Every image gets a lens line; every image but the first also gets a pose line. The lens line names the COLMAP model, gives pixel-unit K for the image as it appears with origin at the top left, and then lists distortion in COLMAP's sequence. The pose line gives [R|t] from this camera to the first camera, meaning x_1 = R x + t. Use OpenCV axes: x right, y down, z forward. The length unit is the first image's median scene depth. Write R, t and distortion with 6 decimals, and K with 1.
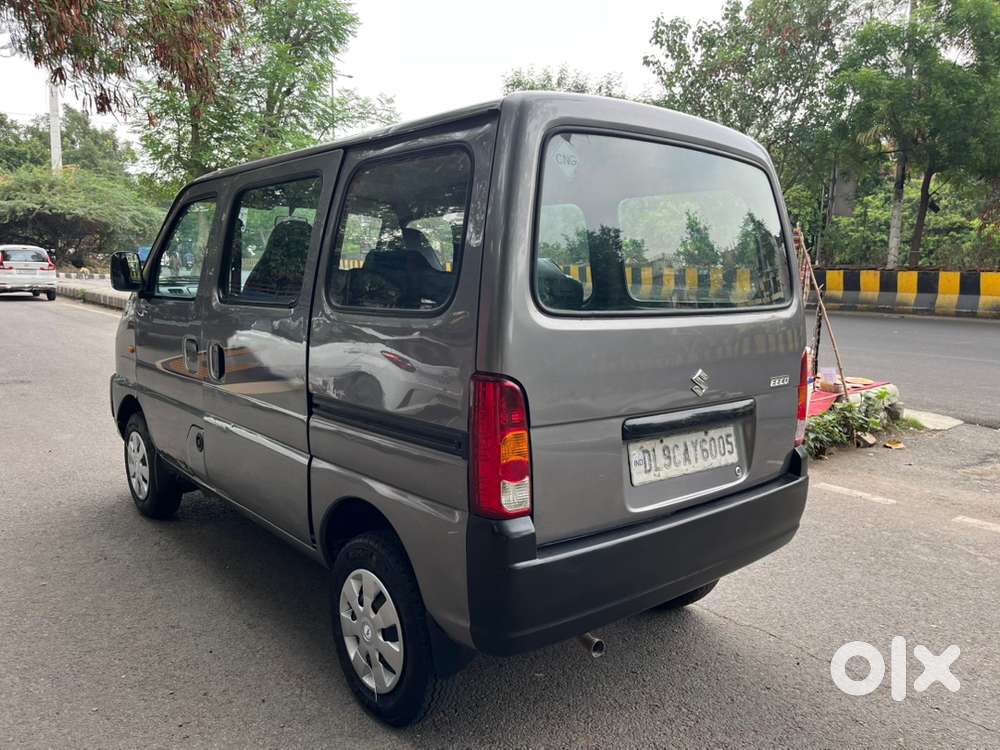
lens RADIAL K [[756.2, 0, 506.9], [0, 756.2, 371.1], [0, 0, 1]] dist [0.083073, -0.095307]
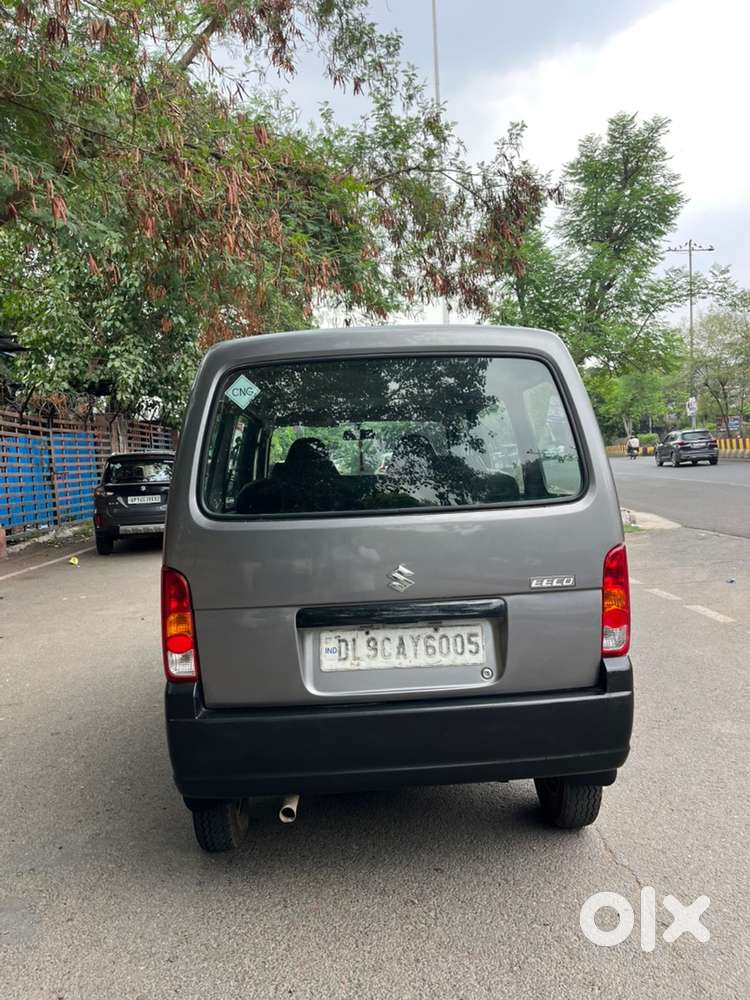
lens RADIAL K [[756.2, 0, 370.6], [0, 756.2, 500.8], [0, 0, 1]] dist [0.083073, -0.095307]
pose [[0.793809, -0.025539, -0.607631, 0.314105], [-0.019387, 0.997547, -0.067255, -0.007717], [0.607859, 0.065167, 0.791367, 0.054565]]
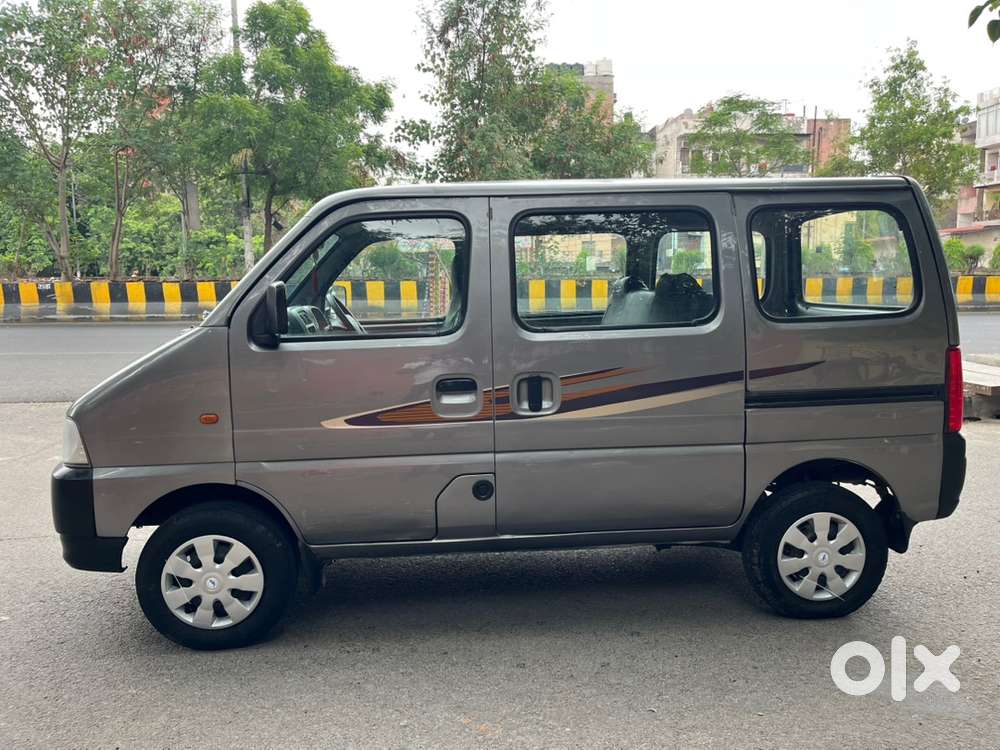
lens RADIAL K [[761.3, 0, 507.5], [0, 761.3, 356.7], [0, 0, 1]] dist [0.037395, -0.009114]
pose [[0.576227, -0.103686, 0.810686, -0.593587], [0.129146, 0.991009, 0.034954, -0.048154], [-0.807021, 0.084555, 0.584437, 0.240592]]
